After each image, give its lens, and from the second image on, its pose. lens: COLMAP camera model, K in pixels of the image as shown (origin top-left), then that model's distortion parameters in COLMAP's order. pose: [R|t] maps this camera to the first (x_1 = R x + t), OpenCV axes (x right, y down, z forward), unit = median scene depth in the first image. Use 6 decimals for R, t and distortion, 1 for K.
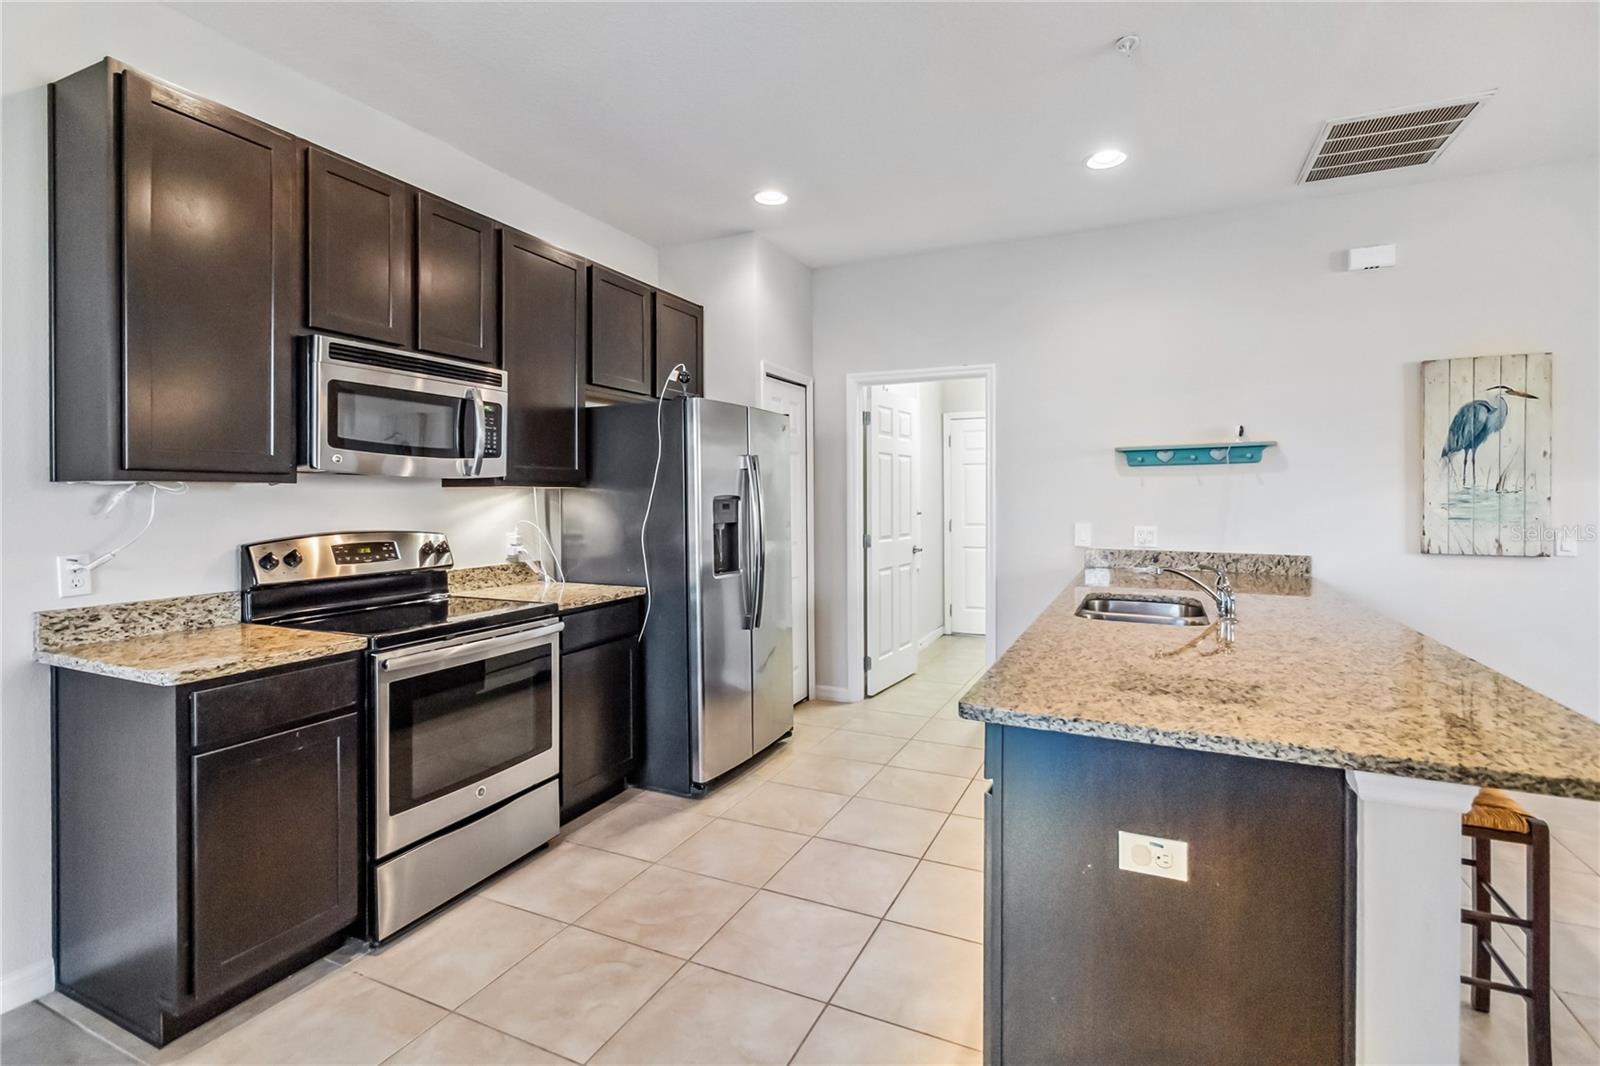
lens RADIAL K [[756.5, 0, 806.2], [0, 756.5, 500.8], [0, 0, 1]] dist [0.002916, 0.001919]
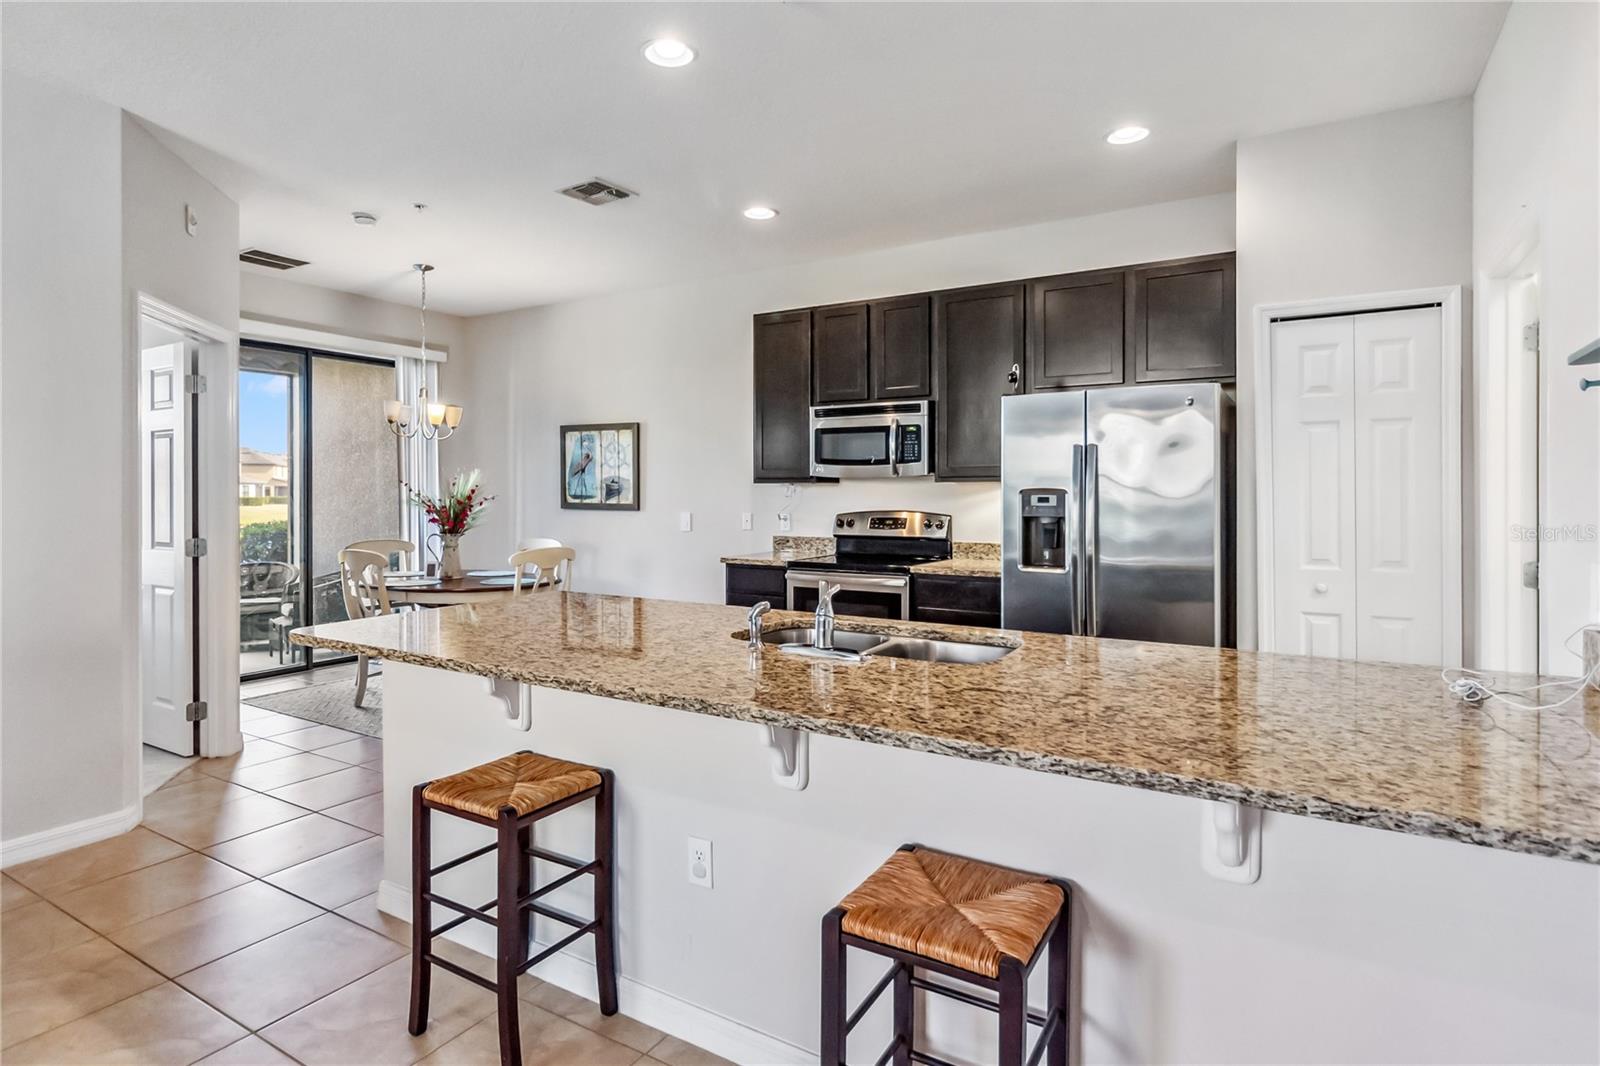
lens RADIAL K [[856.9, 0, 805.4], [0, 856.9, 488.1], [0, 0, 1]] dist [0.000702, -0.002889]
pose [[-0.114072, 0.000479, -0.993472, 0.993882], [-0.003462, 0.999994, 0.000880, -0.007304], [0.993466, 0.003540, -0.114069, 0.794034]]
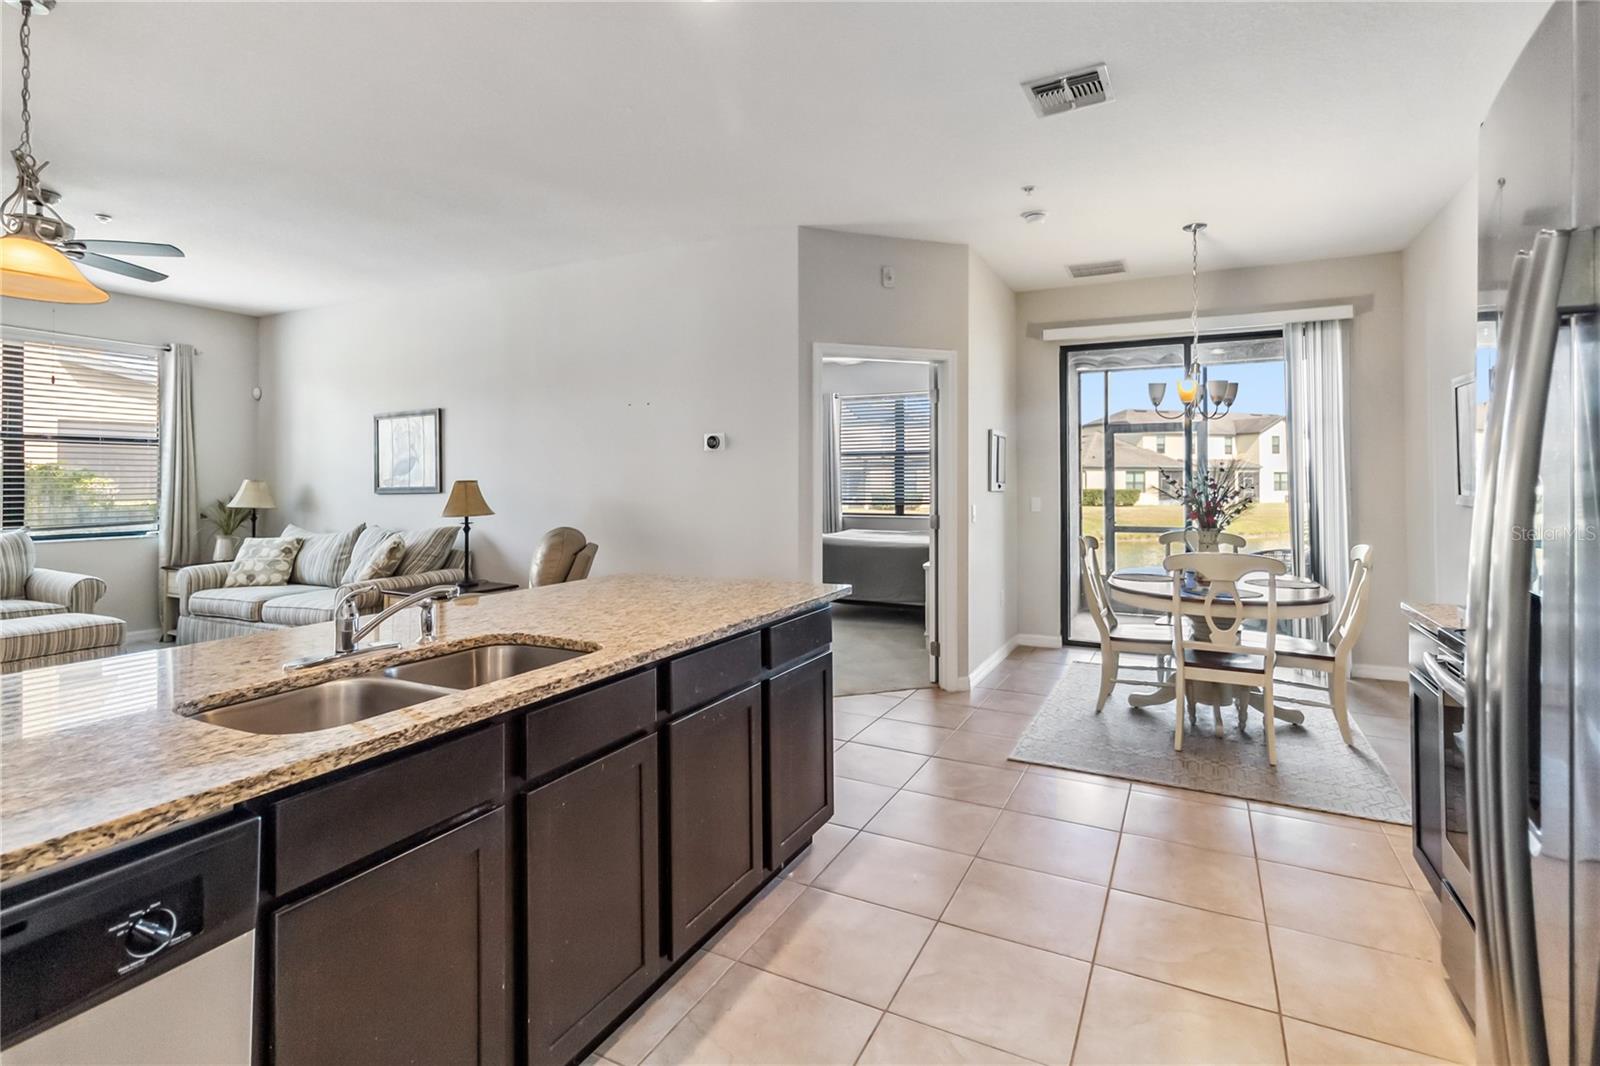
lens RADIAL K [[756.5, 0, 800.2], [0, 756.5, 474.8], [0, 0, 1]] dist [0.002916, 0.001919]
pose [[-0.998522, 0.002839, 0.054267, 0.083730], [0.002921, 0.999995, 0.001424, -0.008444], [-0.054263, 0.001581, -0.998525, 1.184736]]
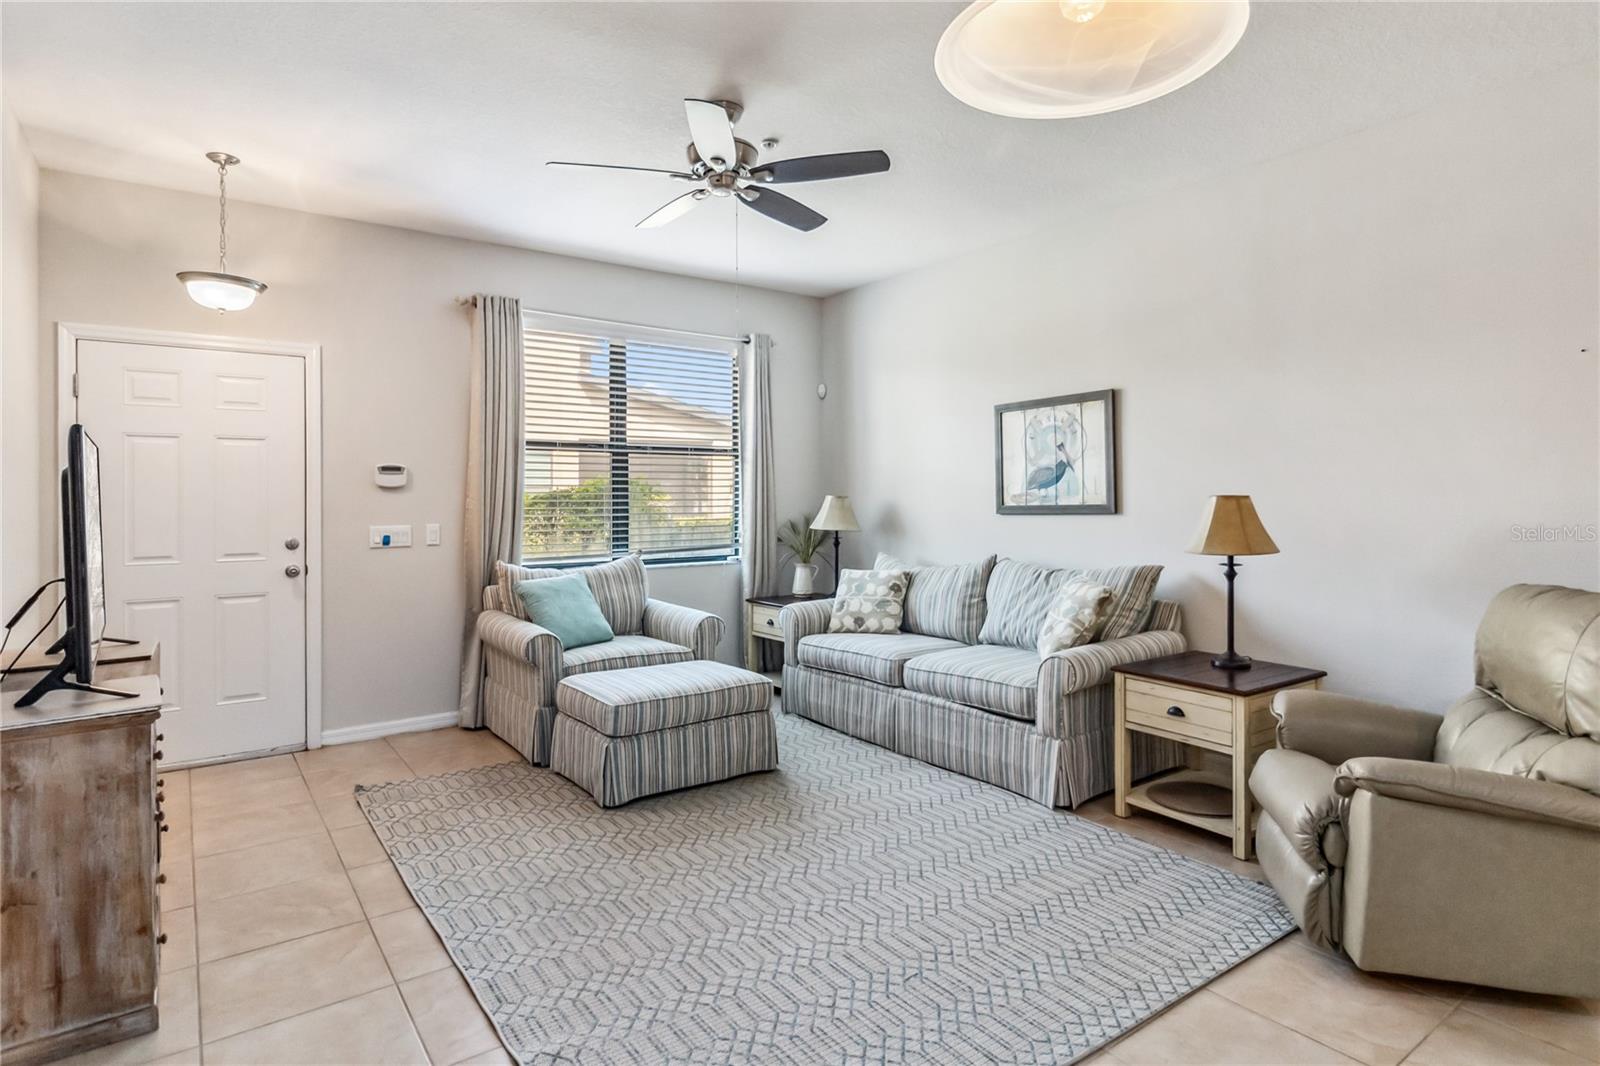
lens RADIAL K [[856.9, 0, 813.4], [0, 856.9, 495.4], [0, 0, 1]] dist [0.000702, -0.002889]
pose [[-0.873960, 0.005284, 0.485969, 0.723731], [0.009466, 0.999936, 0.006152, -0.008753], [-0.485905, 0.009977, -0.873954, 0.905512]]
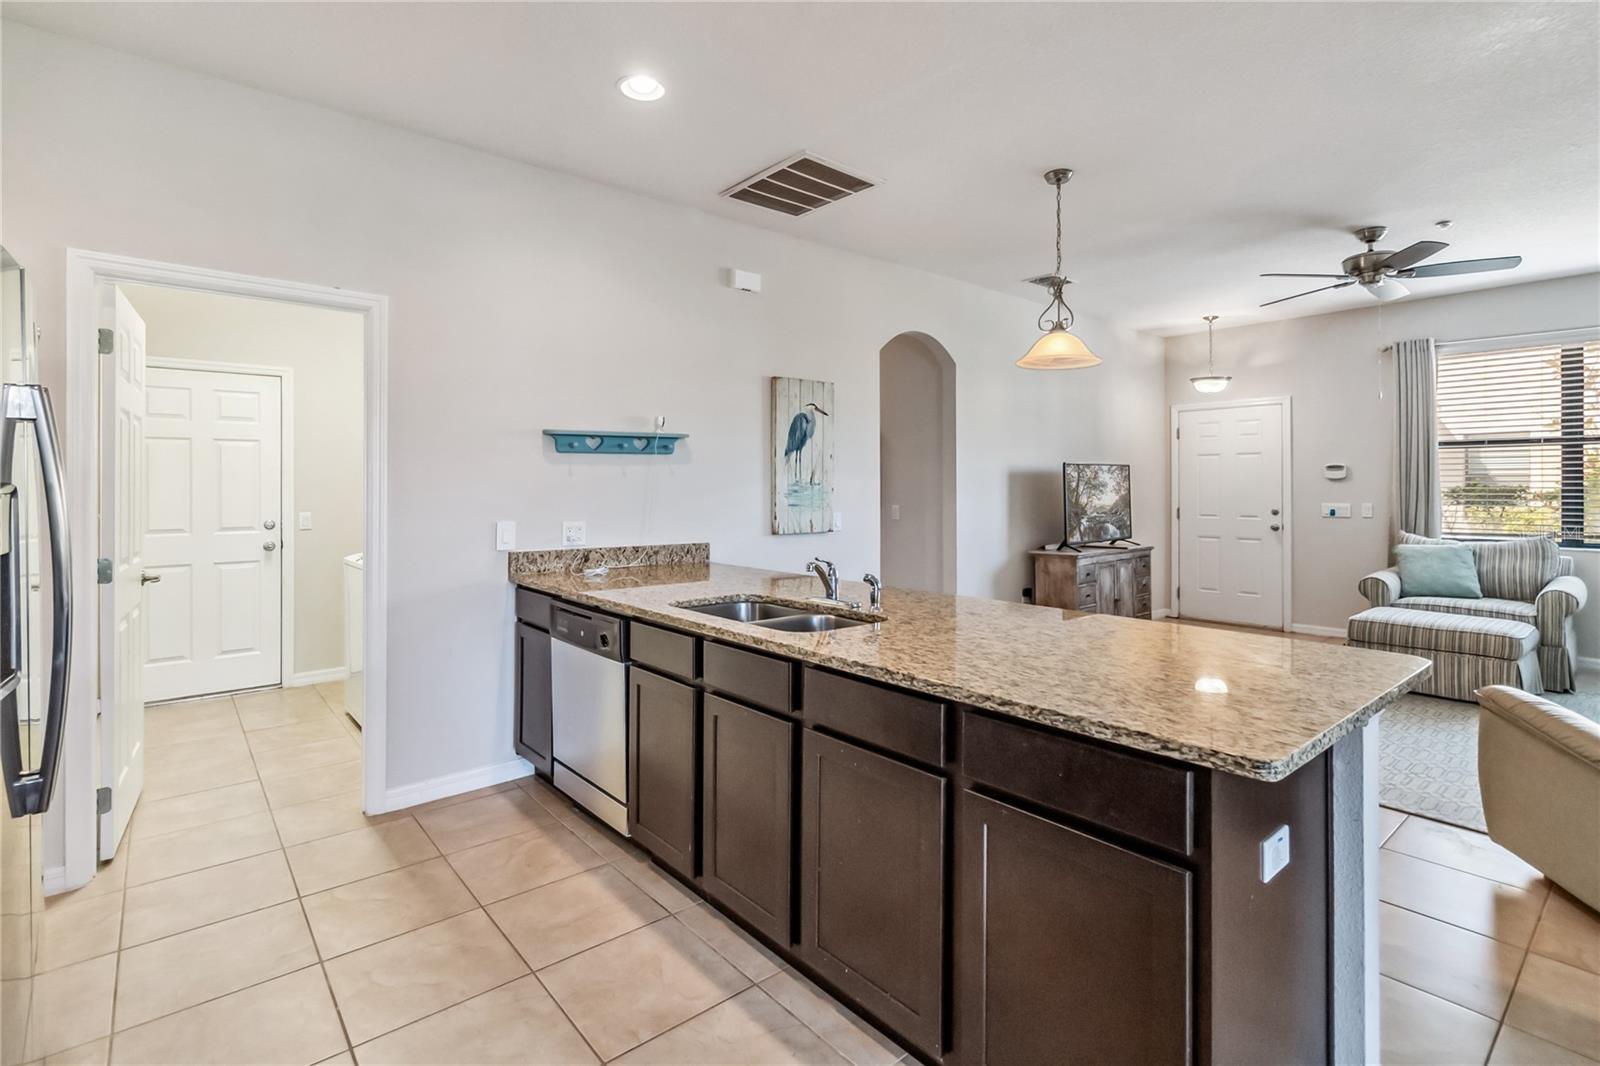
lens RADIAL K [[756.5, 0, 805.2], [0, 756.5, 487.0], [0, 0, 1]] dist [0.002916, 0.001919]
pose [[0.426116, 0.001887, 0.904666, -0.267021], [0.008143, 0.999949, -0.005922, 0.000936], [-0.904632, 0.009890, 0.426079, 0.445400]]
